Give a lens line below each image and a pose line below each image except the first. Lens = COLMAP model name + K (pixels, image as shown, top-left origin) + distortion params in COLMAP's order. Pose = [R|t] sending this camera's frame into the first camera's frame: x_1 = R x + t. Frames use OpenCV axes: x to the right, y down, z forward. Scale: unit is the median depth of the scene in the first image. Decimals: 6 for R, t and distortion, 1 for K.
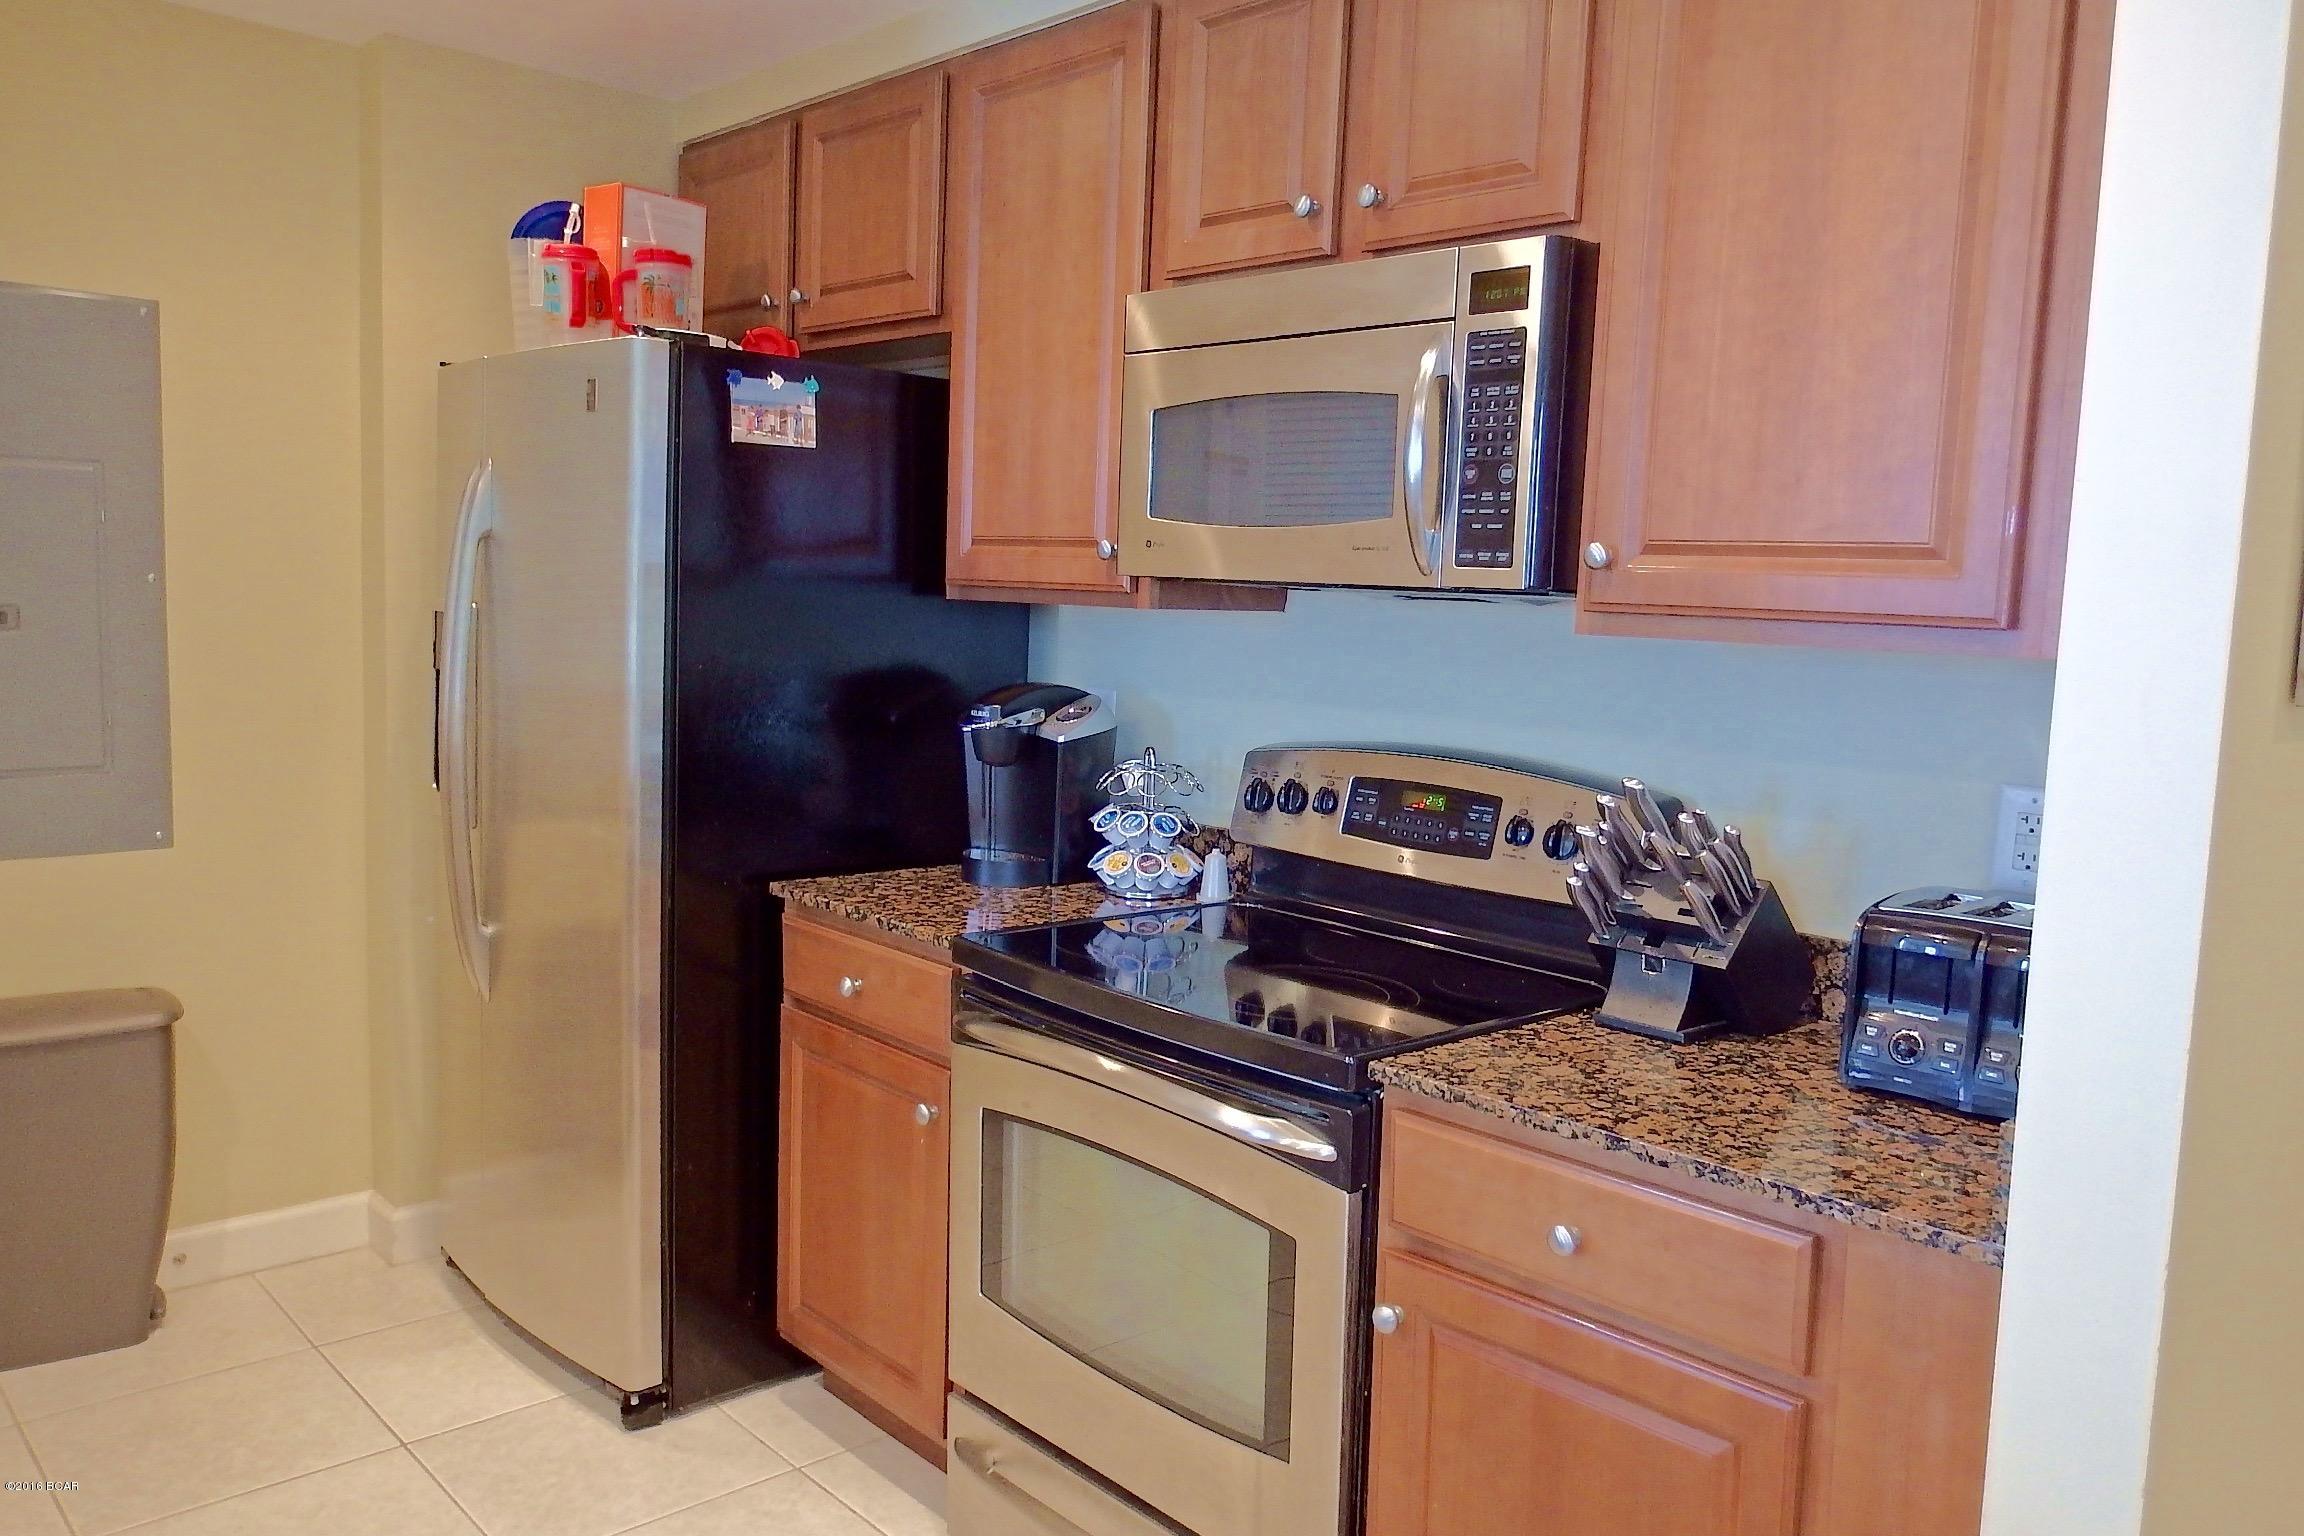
lens RADIAL K [[1770.9, 0, 1154.6], [0, 1770.9, 776.3], [0, 0, 1]] dist [-0.006515, -0.004759]
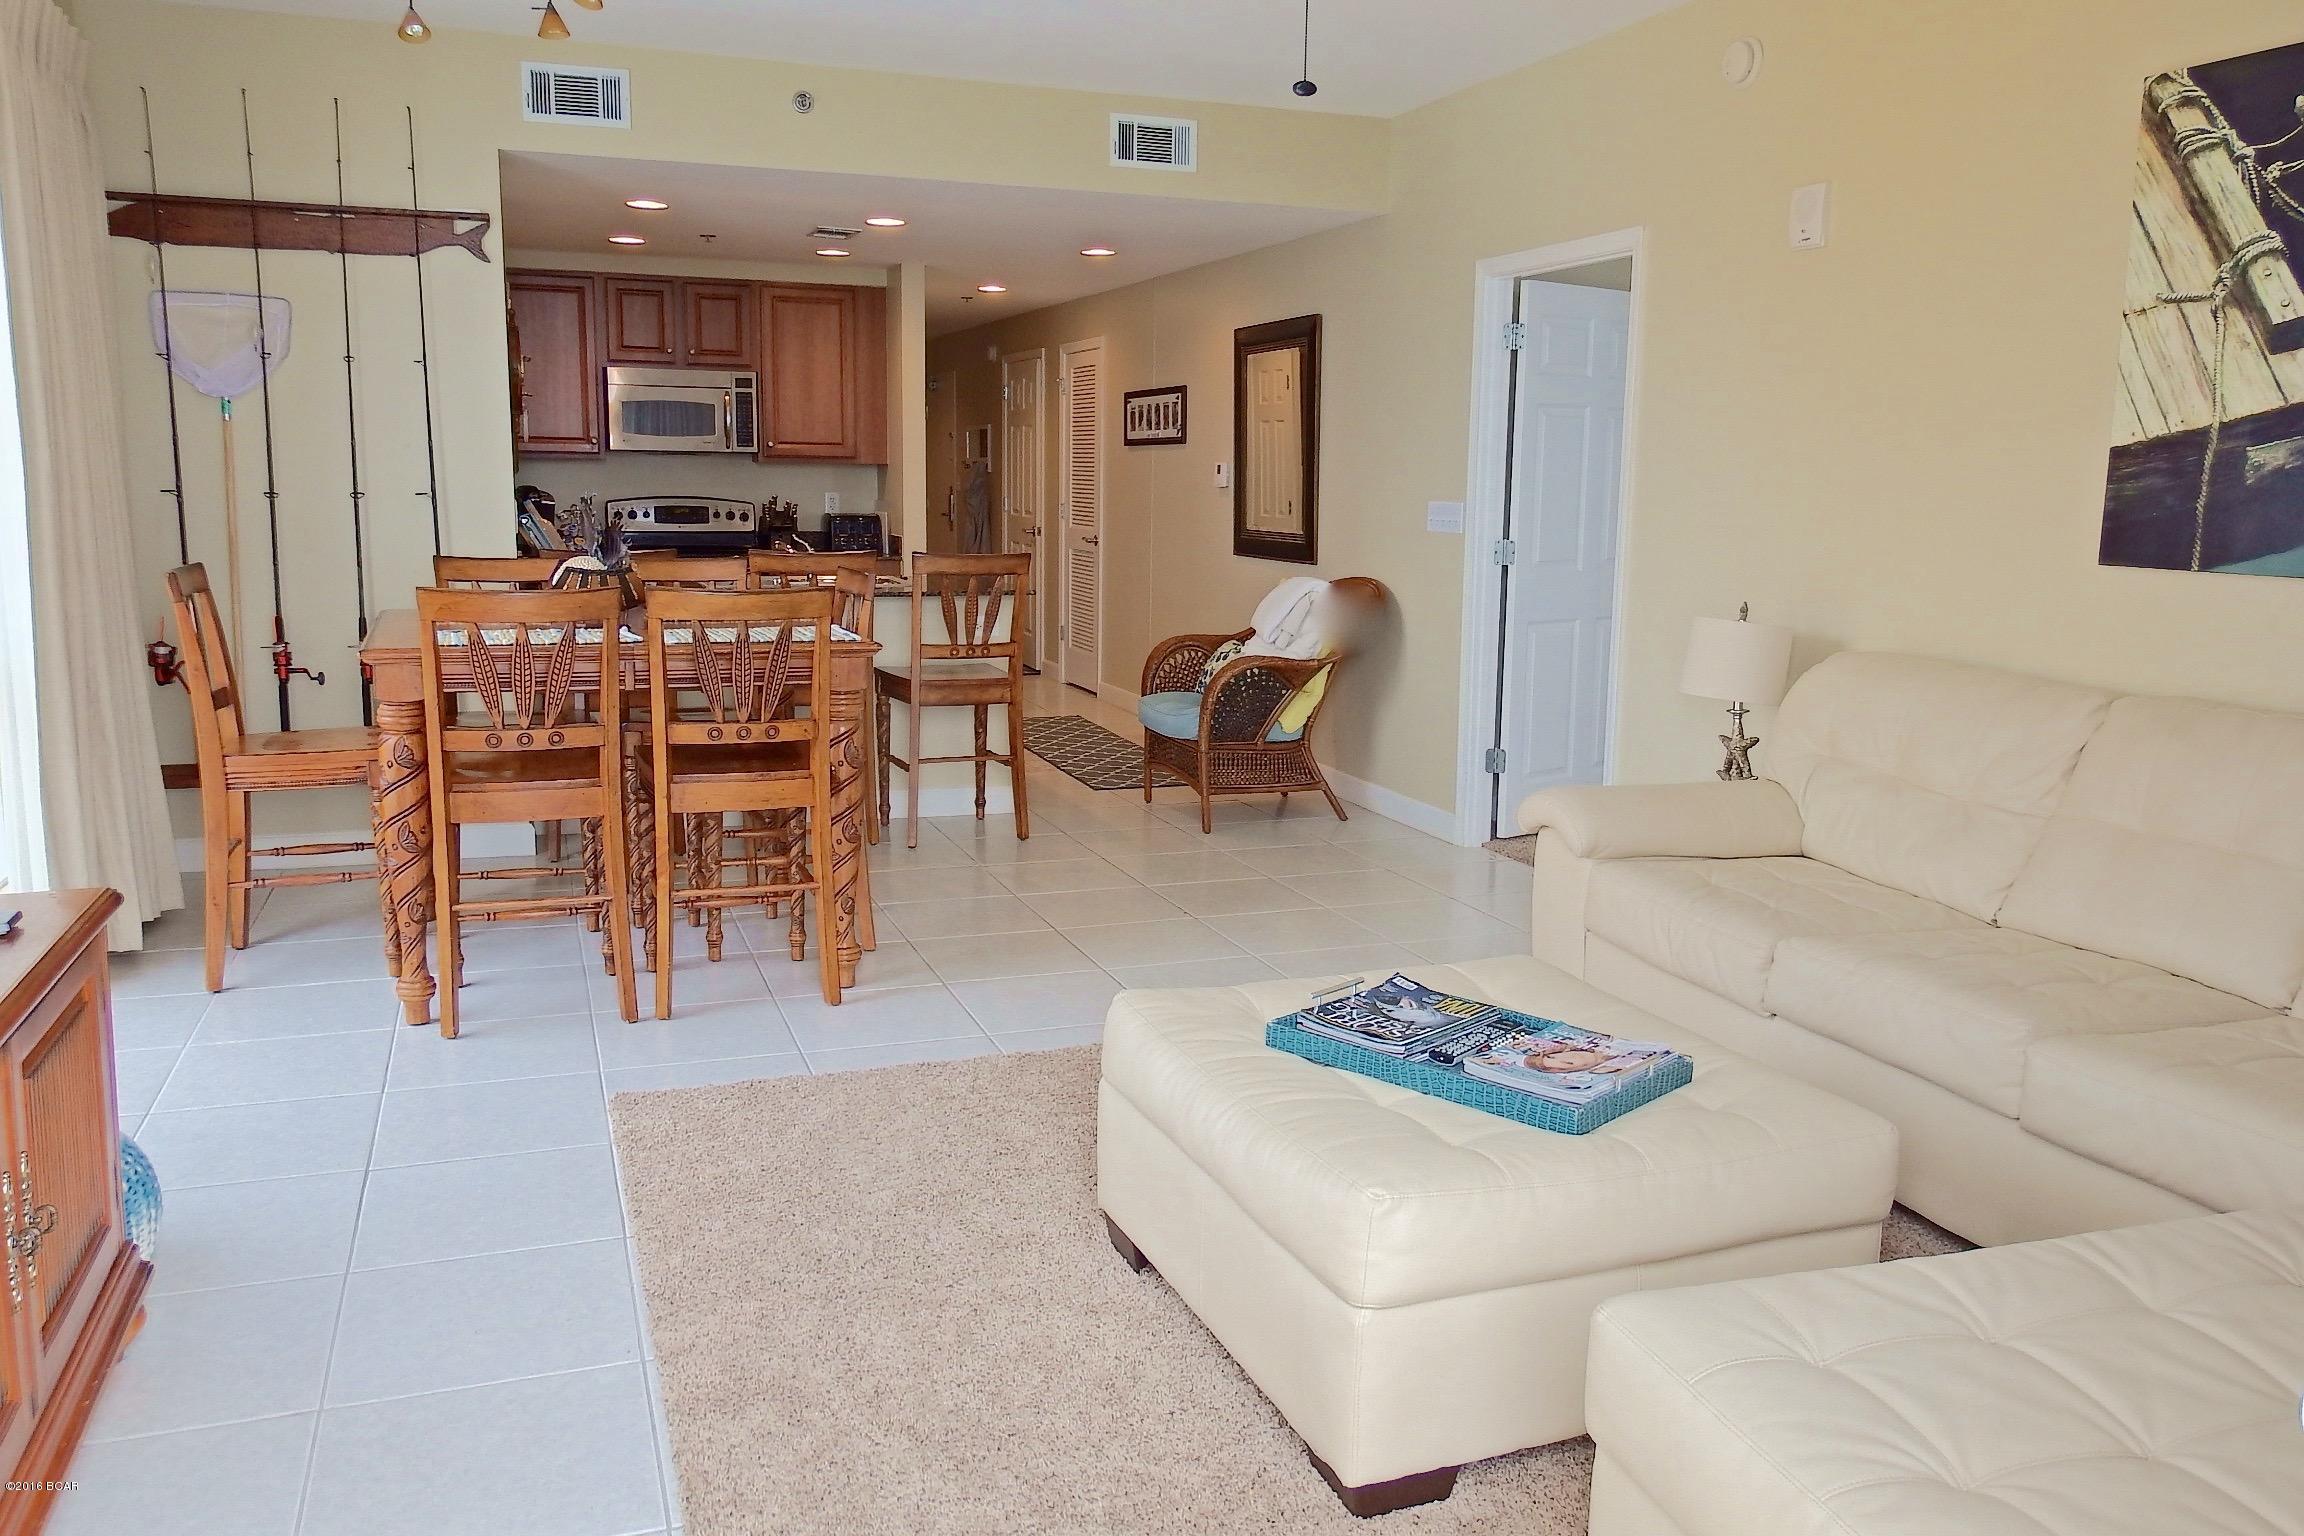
lens RADIAL K [[1738.6, 0, 1151.6], [0, 1738.6, 733.0], [0, 0, 1]] dist [-0.005999, -0.006816]
pose [[0.361688, -0.169928, 0.916682, -3.274378], [0.098750, 0.984700, 0.143574, 0.053757], [-0.927055, 0.038594, 0.372934, -1.388369]]
